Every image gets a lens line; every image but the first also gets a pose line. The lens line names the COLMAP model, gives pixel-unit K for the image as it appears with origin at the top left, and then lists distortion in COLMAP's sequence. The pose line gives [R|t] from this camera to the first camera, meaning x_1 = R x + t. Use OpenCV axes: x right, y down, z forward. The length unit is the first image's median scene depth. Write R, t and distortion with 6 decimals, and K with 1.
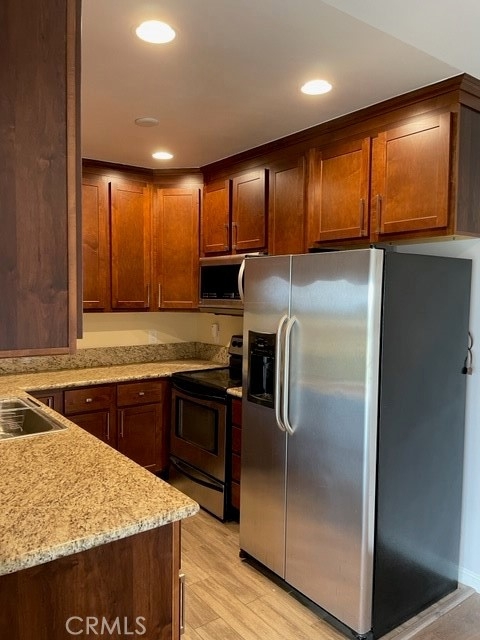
lens RADIAL K [[483.6, 0, 242.9], [0, 483.6, 319.1], [0, 0, 1]] dist [0.056917, -0.072278]
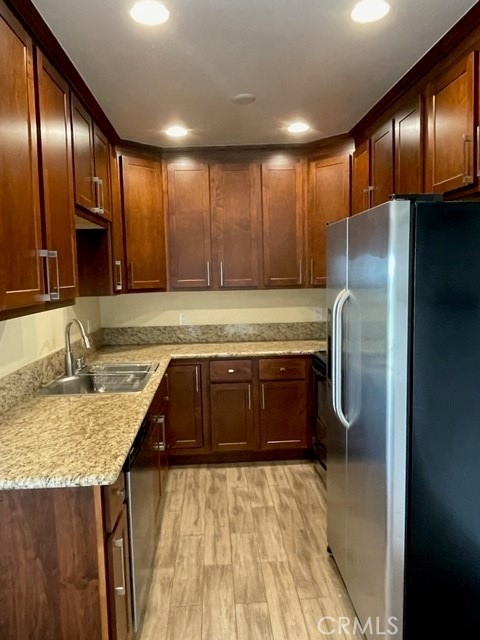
lens RADIAL K [[473.4, 0, 241.1], [0, 473.4, 317.2], [0, 0, 1]] dist [0.006241, -0.012970]
pose [[0.828031, 0.019802, -0.560333, 0.352526], [0.003969, 0.999144, 0.041175, 0.004480], [0.560669, -0.036318, 0.827243, 0.176334]]
